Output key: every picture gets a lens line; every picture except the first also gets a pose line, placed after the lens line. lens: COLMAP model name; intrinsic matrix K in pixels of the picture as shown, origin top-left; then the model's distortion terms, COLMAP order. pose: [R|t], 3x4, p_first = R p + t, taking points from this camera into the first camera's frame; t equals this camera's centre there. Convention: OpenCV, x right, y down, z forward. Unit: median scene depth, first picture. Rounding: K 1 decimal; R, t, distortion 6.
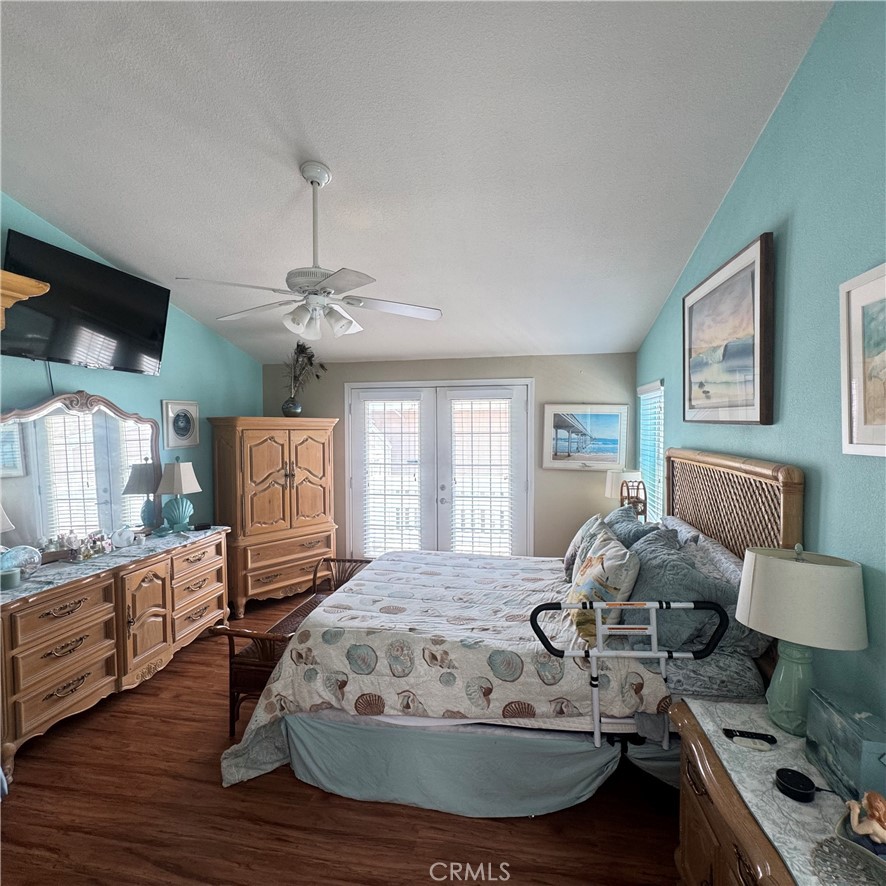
lens RADIAL K [[471.9, 0, 446.4], [0, 471.9, 443.5], [0, 0, 1]] dist [0.000201, 0.000078]
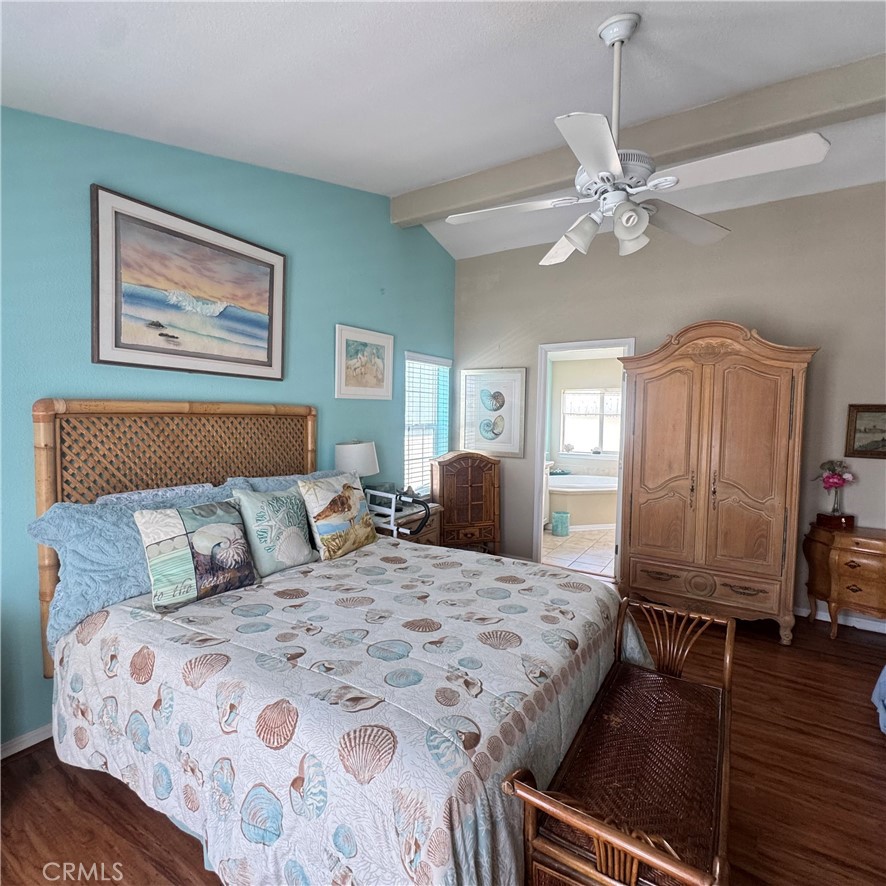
lens RADIAL K [[471.9, 0, 446.4], [0, 471.9, 443.5], [0, 0, 1]] dist [0.000201, 0.000078]
pose [[-0.931391, -0.051496, 0.360361, -0.266045], [-0.012522, 0.993890, 0.109663, -0.007713], [-0.363806, 0.097627, -0.926345, 1.513941]]
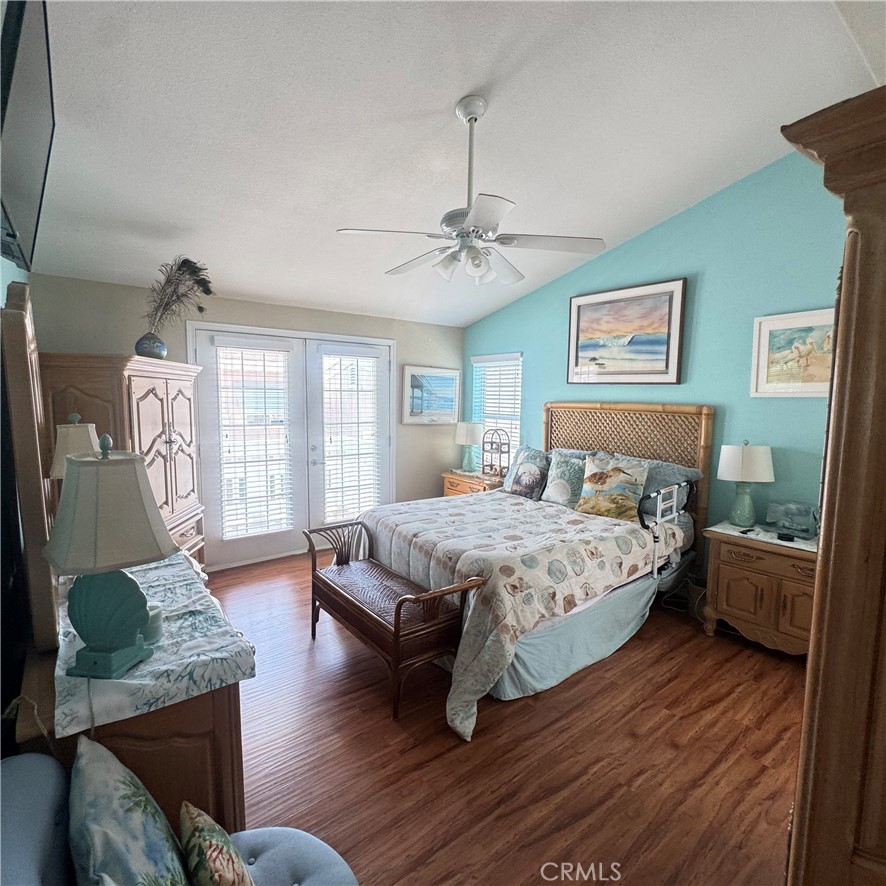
lens RADIAL K [[471.9, 0, 446.4], [0, 471.9, 443.5], [0, 0, 1]] dist [0.000201, 0.000078]
pose [[0.664546, -0.059521, 0.744873, -0.870273], [0.010489, 0.997467, 0.070348, 0.034131], [-0.747174, -0.038936, 0.663487, 0.303404]]
